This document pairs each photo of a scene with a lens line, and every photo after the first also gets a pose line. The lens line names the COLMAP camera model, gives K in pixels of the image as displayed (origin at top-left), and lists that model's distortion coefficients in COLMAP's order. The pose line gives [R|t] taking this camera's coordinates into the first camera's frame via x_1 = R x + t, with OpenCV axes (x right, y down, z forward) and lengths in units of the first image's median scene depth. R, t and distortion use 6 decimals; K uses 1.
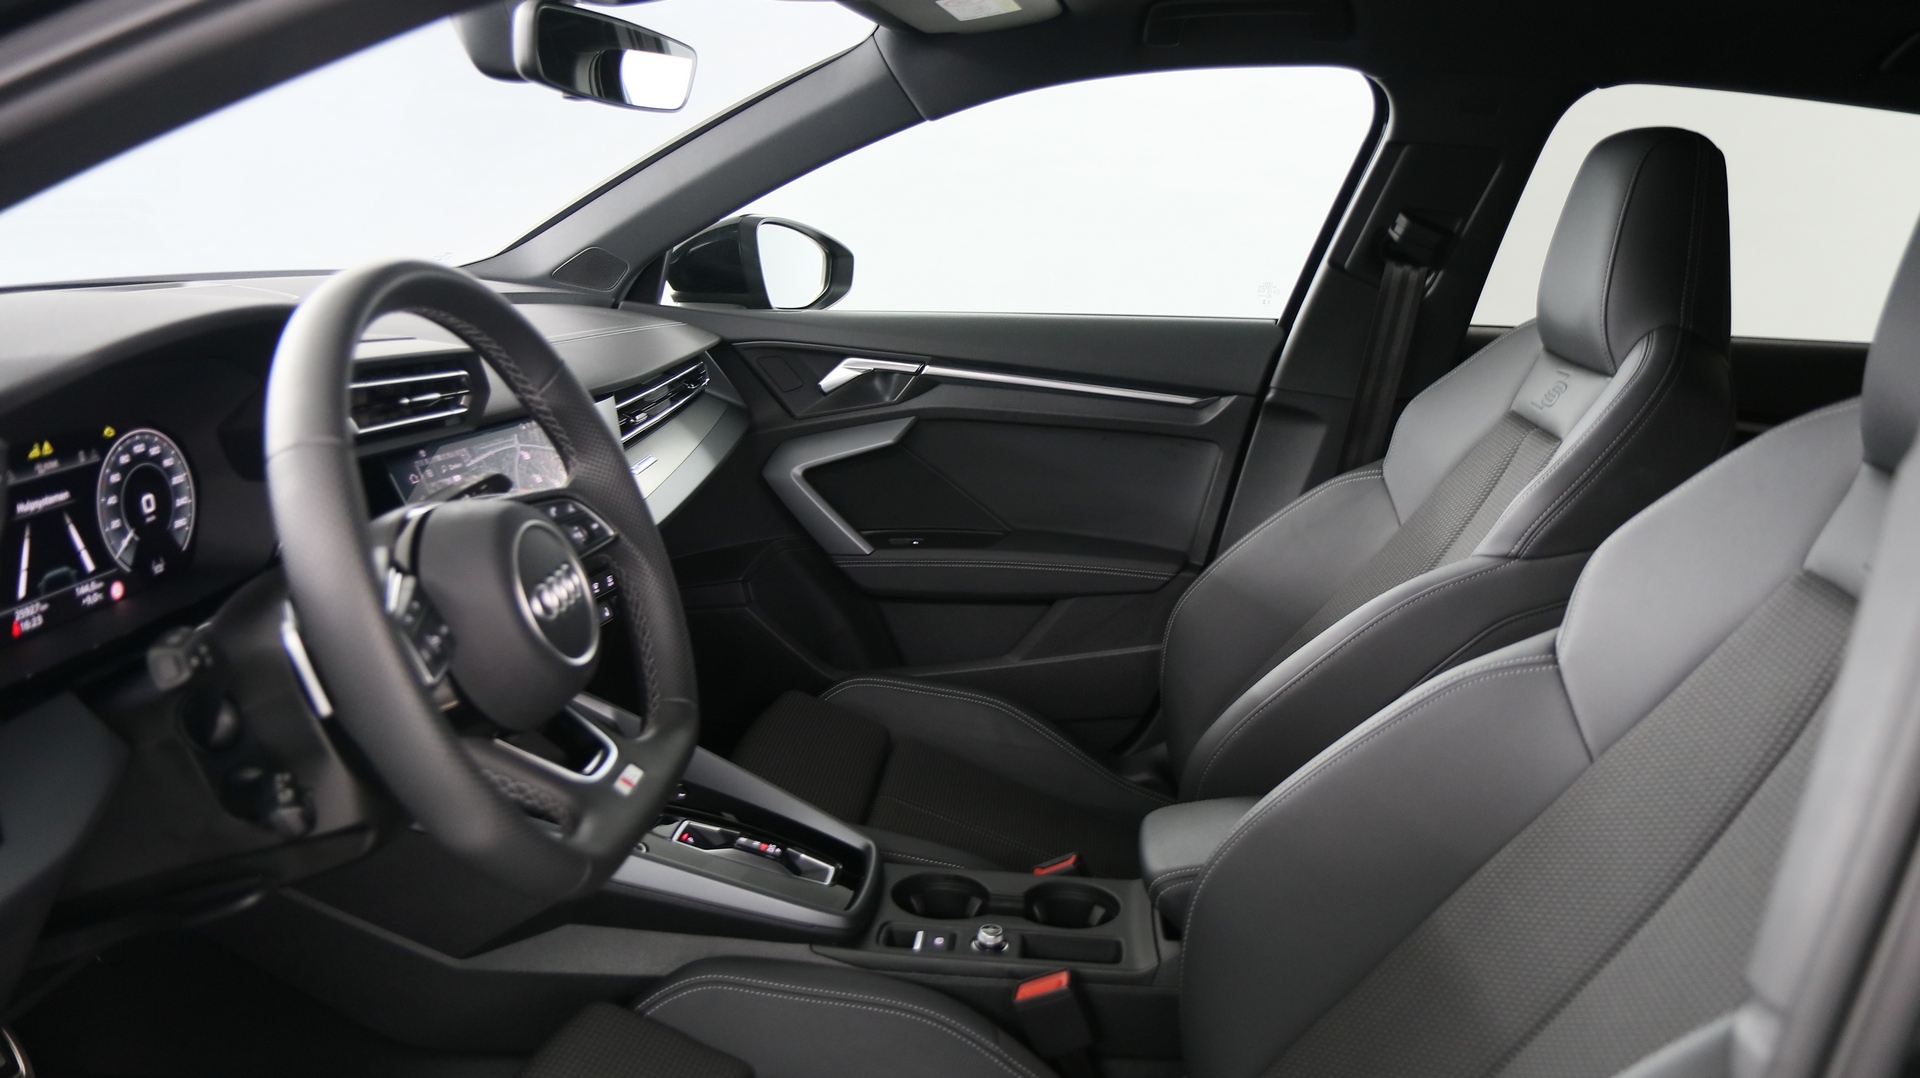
lens RADIAL K [[1468.7, 0, 972.4], [0, 1468.7, 545.1], [0, 0, 1]] dist [-0.015227, 0.009429]
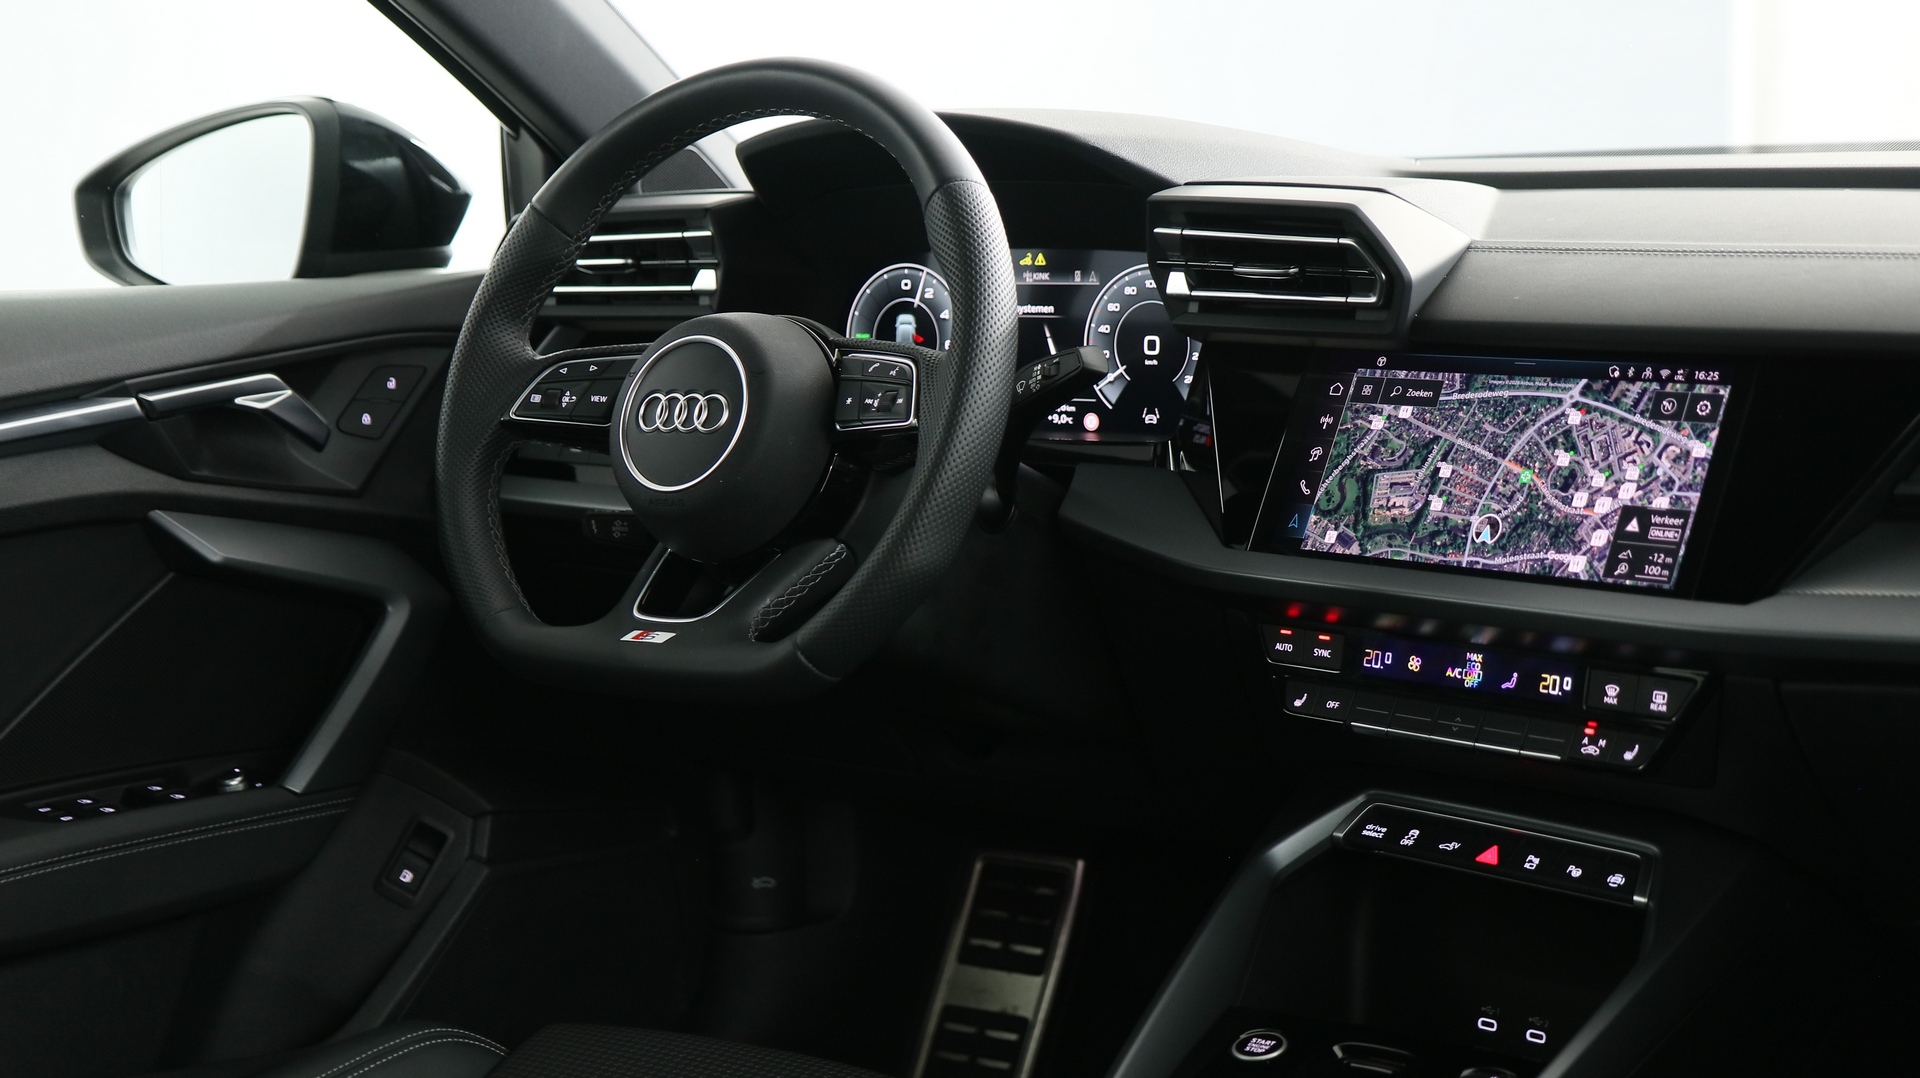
lens RADIAL K [[2761.7, 0, 962.3], [0, 2761.7, 557.0], [0, 0, 1]] dist [0.002294, 0.000000]
pose [[-0.518976, 0.104301, -0.848401, 0.981415], [-0.195511, 0.951733, 0.236601, -0.289651], [0.832129, 0.288663, -0.473535, 1.770238]]
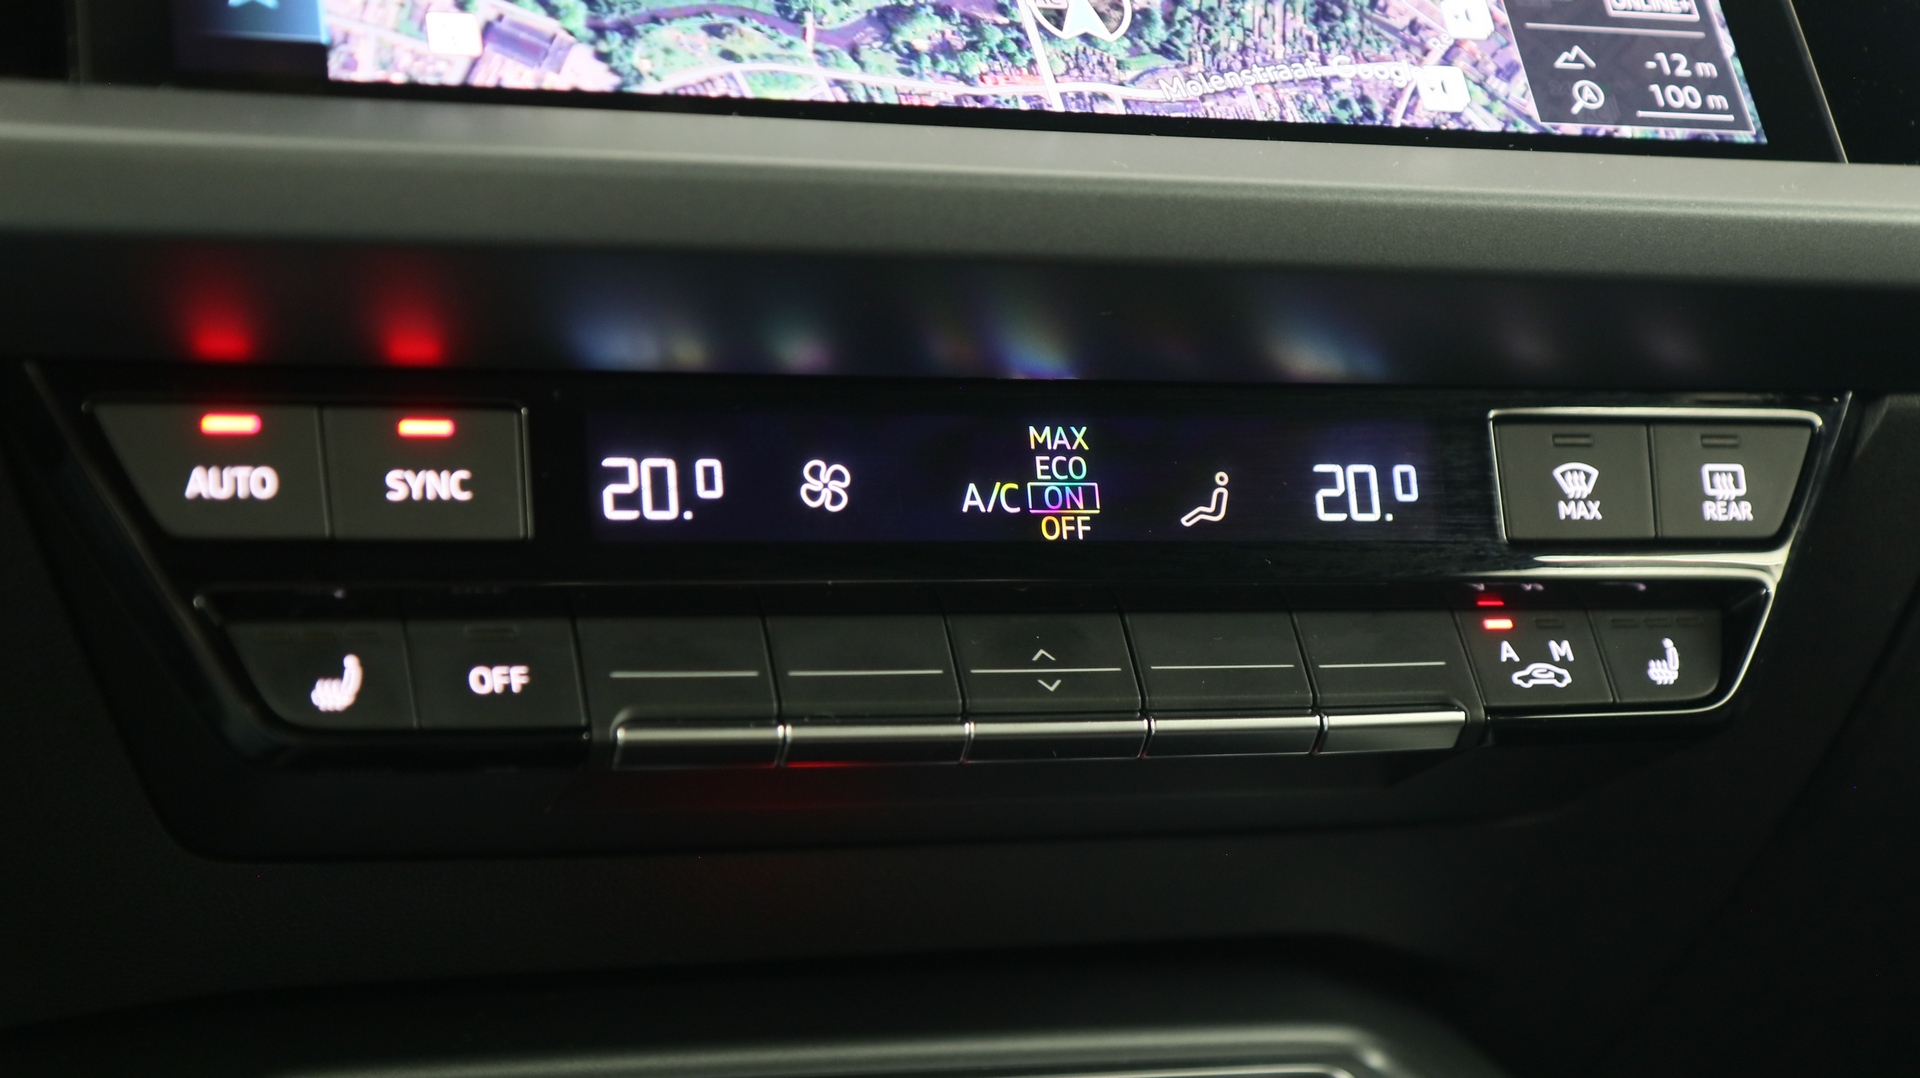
lens RADIAL K [[3415.1, 0, 959.5], [0, 3415.1, 538.6], [0, 0, 1]] dist [-0.042987, 0.000000]
pose [[0.578134, -0.059379, -0.813778, 0.026565], [-0.166391, 0.967811, -0.188828, 0.167823], [0.798796, 0.244574, 0.549644, 1.026845]]
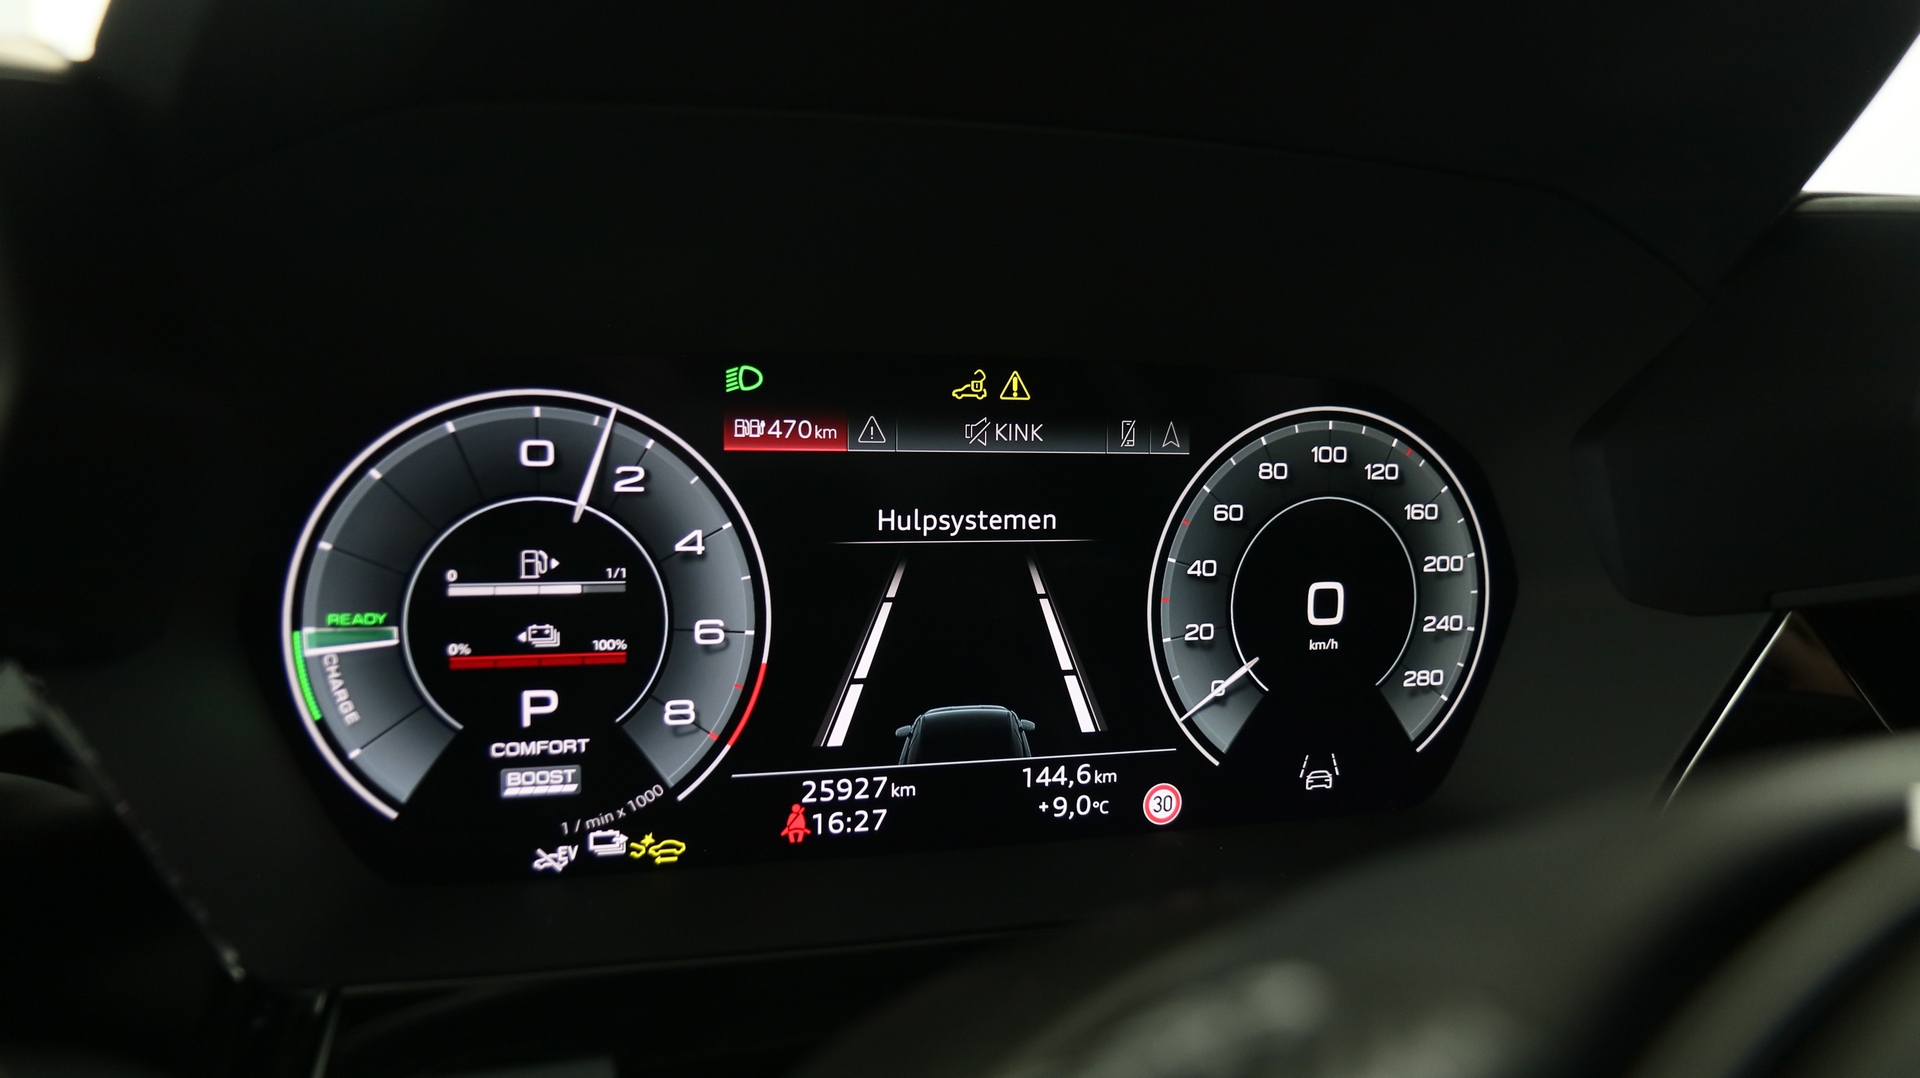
lens RADIAL K [[1468.7, 0, 958.2], [0, 1468.7, 540.0], [0, 0, 1]] dist [-0.015227, 0.009429]
pose [[0.398098, 0.098530, -0.912036, -0.261740], [-0.239638, 0.970862, 0.000285, -0.021986], [0.885490, 0.218445, 0.410109, 0.765351]]
